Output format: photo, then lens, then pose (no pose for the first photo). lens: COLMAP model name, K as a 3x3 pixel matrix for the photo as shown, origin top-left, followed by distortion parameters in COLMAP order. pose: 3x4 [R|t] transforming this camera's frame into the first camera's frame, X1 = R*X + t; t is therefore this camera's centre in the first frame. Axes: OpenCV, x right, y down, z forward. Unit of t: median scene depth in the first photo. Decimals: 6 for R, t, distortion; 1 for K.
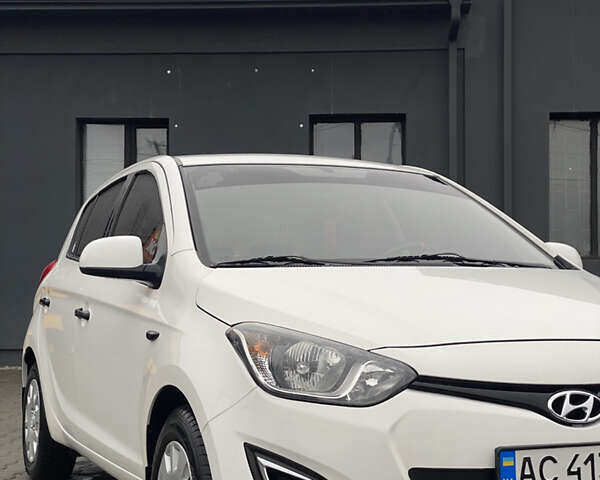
lens RADIAL K [[1194.6, 0, 315.9], [0, 1194.6, 249.5], [0, 0, 1]] dist [0.142267, 0.000000]
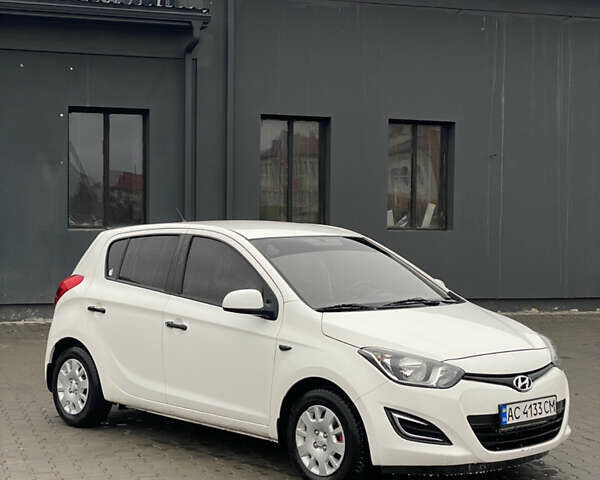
lens RADIAL K [[1194.6, 0, 312.5], [0, 1194.6, 242.1], [0, 0, 1]] dist [0.142267, 0.000000]
pose [[0.929993, -0.000537, 0.367576, -0.872231], [-0.024315, 0.997719, 0.062977, -0.235297], [-0.366772, -0.067506, 0.927859, -0.811467]]
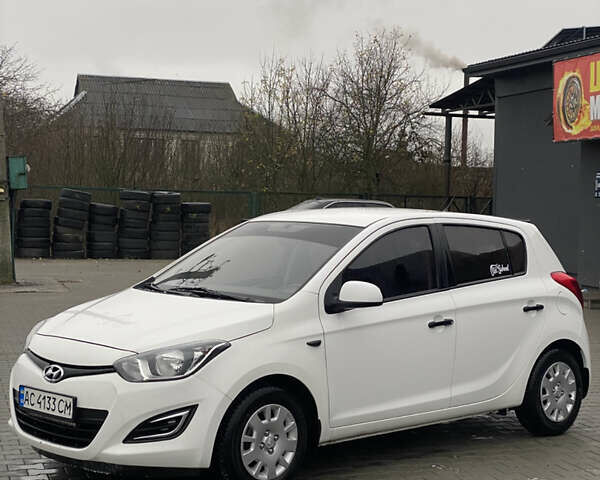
lens RADIAL K [[1194.6, 0, 308.0], [0, 1194.6, 236.5], [0, 0, 1]] dist [0.142267, 0.000000]
pose [[0.348416, 0.040897, -0.936448, 2.083915], [0.015017, 0.998676, 0.049202, -0.179183], [0.937220, -0.031206, 0.347340, 0.642472]]
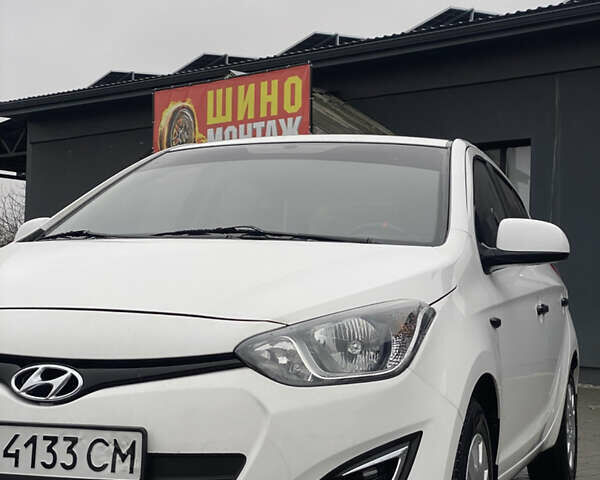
lens RADIAL K [[1194.6, 0, 311.7], [0, 1194.6, 244.7], [0, 0, 1]] dist [0.142267, 0.000000]
pose [[0.764203, -0.013026, -0.644844, 0.850279], [-0.006529, 0.999589, -0.027930, 0.049135], [0.644943, 0.025554, 0.763803, 0.415241]]
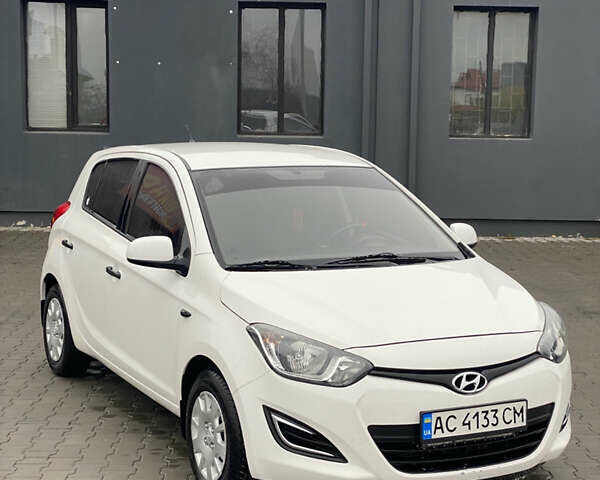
lens RADIAL K [[1194.6, 0, 314.4], [0, 1194.6, 245.8], [0, 0, 1]] dist [0.142267, 0.000000]
pose [[0.996191, 0.006527, 0.086950, -0.120428], [-0.020474, 0.986824, 0.160496, -0.277682], [-0.084757, -0.161665, 0.983199, -0.486516]]
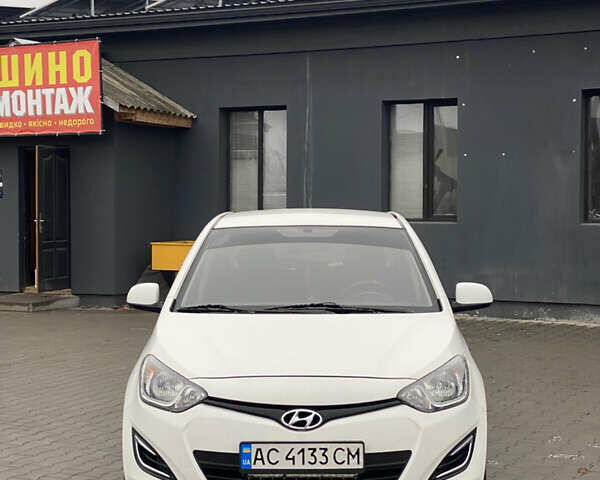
lens RADIAL K [[1194.6, 0, 301.4], [0, 1194.6, 238.1], [0, 0, 1]] dist [0.142267, 0.000000]
pose [[0.915722, 0.011768, -0.401639, 0.803499], [0.015292, 0.997826, 0.064102, -0.206057], [0.401520, -0.064842, 0.913552, -0.453586]]
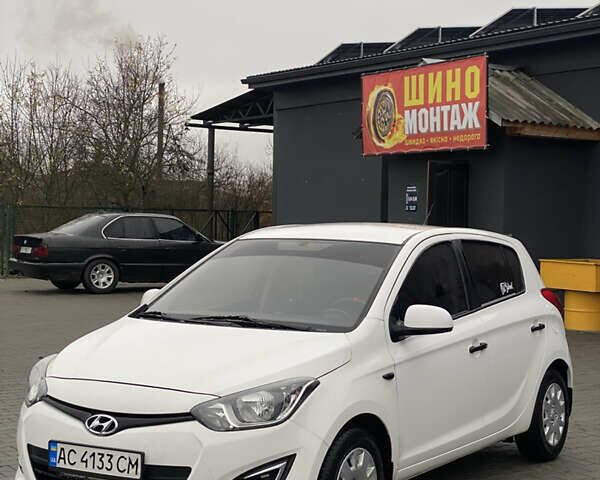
lens RADIAL K [[1194.6, 0, 311.9], [0, 1194.6, 241.1], [0, 0, 1]] dist [0.142267, 0.000000]
pose [[0.584535, 0.029749, -0.810823, 1.612783], [0.012476, 0.998880, 0.045642, -0.184978], [0.811273, -0.036795, 0.583509, 0.236549]]
